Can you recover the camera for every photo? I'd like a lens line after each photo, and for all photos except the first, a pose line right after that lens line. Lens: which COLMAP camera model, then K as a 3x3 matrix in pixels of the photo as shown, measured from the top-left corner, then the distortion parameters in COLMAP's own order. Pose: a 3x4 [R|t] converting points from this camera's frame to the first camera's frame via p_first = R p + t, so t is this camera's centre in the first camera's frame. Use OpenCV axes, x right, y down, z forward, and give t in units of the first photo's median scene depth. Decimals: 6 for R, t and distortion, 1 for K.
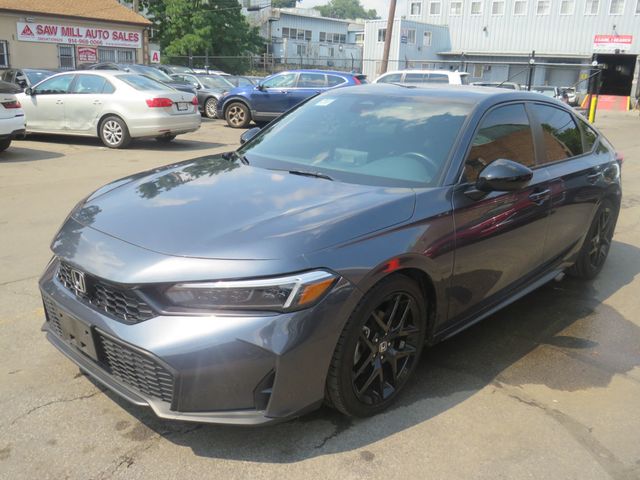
lens RADIAL K [[548.7, 0, 320.0], [0, 548.7, 240.0], [0, 0, 1]] dist [-0.034762, 0.006526]
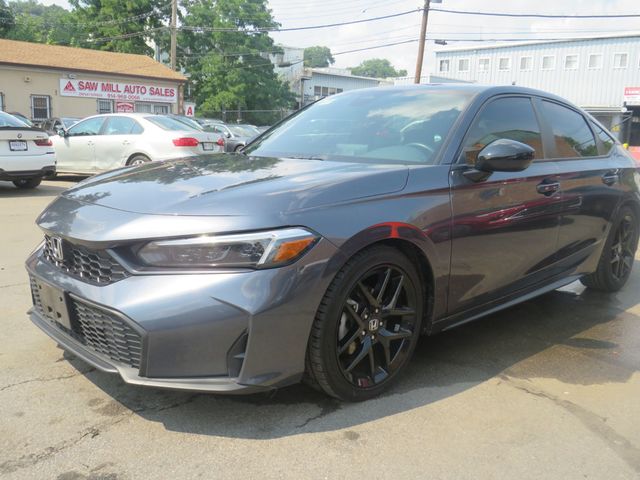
lens RADIAL K [[548.7, 0, 320.0], [0, 548.7, 240.0], [0, 0, 1]] dist [-0.034762, 0.006526]
pose [[0.998507, -0.000946, -0.054610, 0.073422], [-0.004113, 0.995708, -0.092456, 0.134583], [0.054463, 0.092543, 0.994218, 0.049144]]
